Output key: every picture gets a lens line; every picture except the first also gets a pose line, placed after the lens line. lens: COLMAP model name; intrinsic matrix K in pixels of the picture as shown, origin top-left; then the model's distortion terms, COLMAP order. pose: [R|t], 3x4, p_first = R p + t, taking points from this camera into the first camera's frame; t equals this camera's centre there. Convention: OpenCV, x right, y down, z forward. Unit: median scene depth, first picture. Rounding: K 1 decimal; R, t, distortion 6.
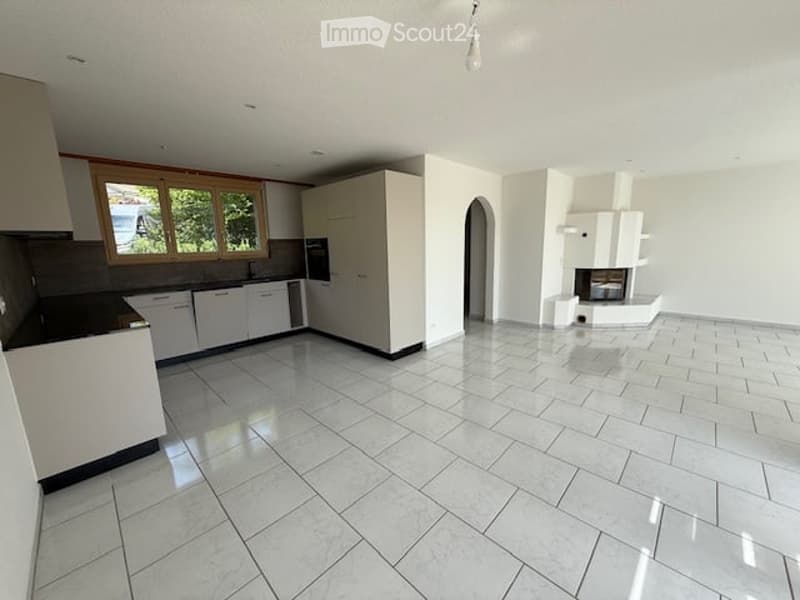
lens RADIAL K [[317.8, 0, 397.6], [0, 317.8, 299.8], [0, 0, 1]] dist [0.000304, 0.000046]
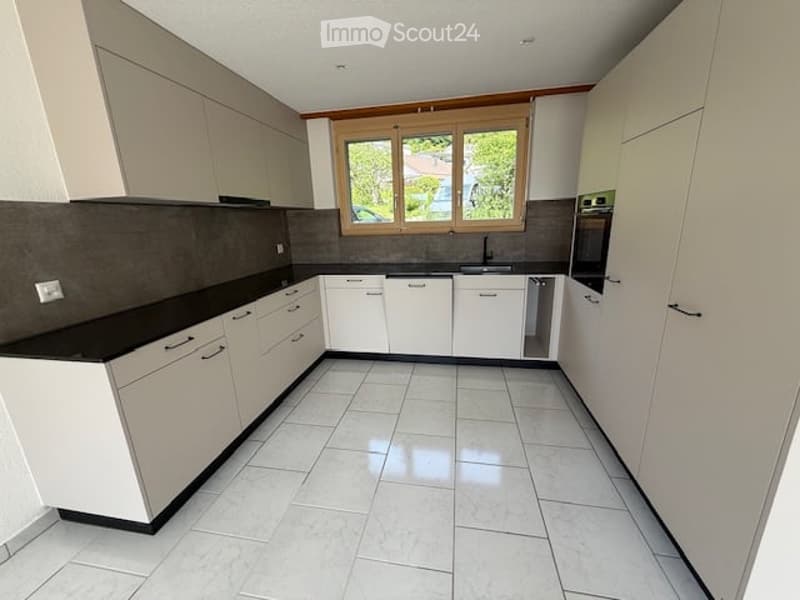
lens RADIAL K [[317.8, 0, 400.7], [0, 317.8, 298.0], [0, 0, 1]] dist [0.000304, 0.000046]
pose [[0.559069, 0.205625, -0.803219, -0.016416], [-0.126009, 0.978578, 0.162810, -0.085165], [0.819490, 0.010191, 0.573003, 0.503312]]
